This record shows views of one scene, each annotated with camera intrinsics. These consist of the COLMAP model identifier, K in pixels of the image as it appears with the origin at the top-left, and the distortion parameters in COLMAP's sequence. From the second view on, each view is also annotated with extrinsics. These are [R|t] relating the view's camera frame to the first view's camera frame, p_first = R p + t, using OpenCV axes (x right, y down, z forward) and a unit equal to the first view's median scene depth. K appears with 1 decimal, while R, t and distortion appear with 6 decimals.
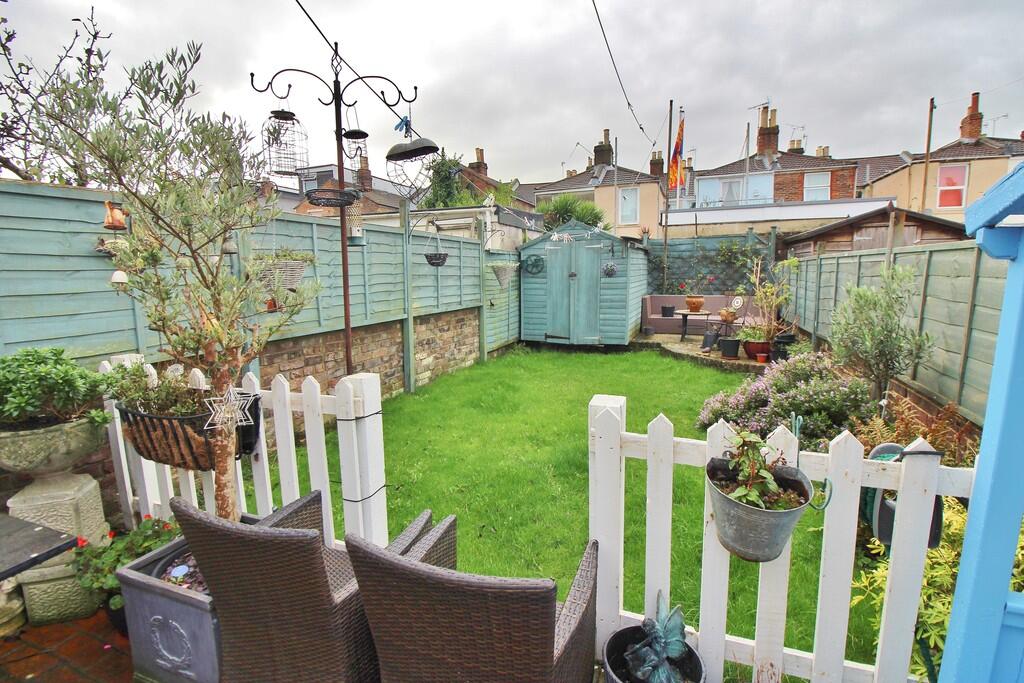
lens RADIAL K [[475.2, 0, 512.6], [0, 475.2, 345.4], [0, 0, 1]] dist [0.002252, -0.001741]
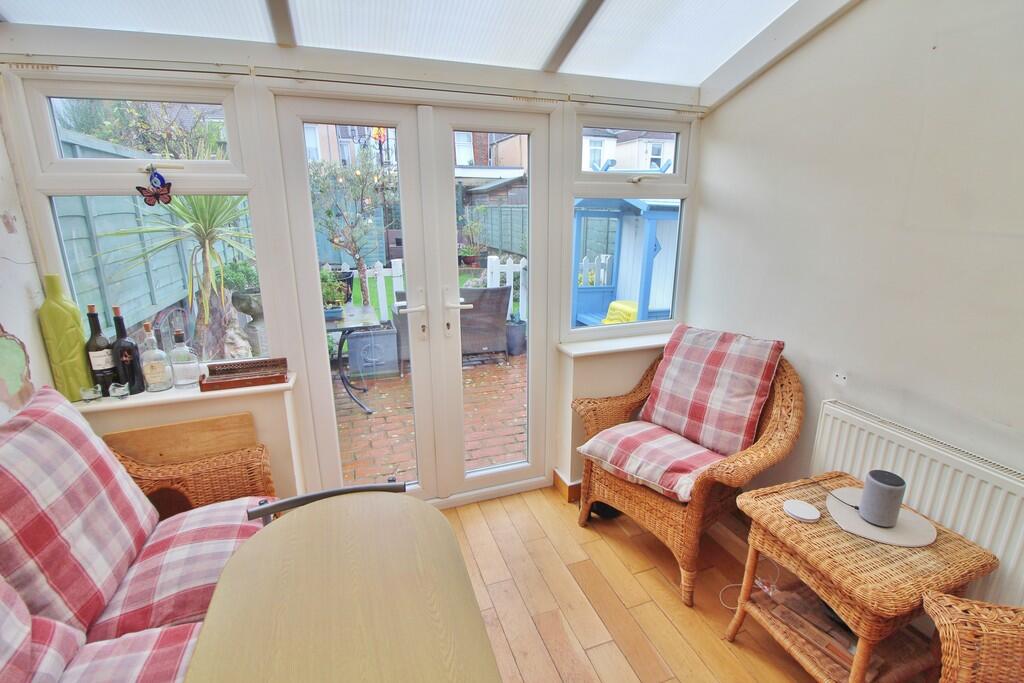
lens RADIAL K [[475.2, 0, 513.1], [0, 475.2, 339.3], [0, 0, 1]] dist [0.002252, -0.001741]
pose [[0.780558, -0.150206, 0.606767, -0.377214], [0.080712, 0.986792, 0.140452, 0.050558], [-0.619850, -0.060657, 0.782372, -0.370308]]
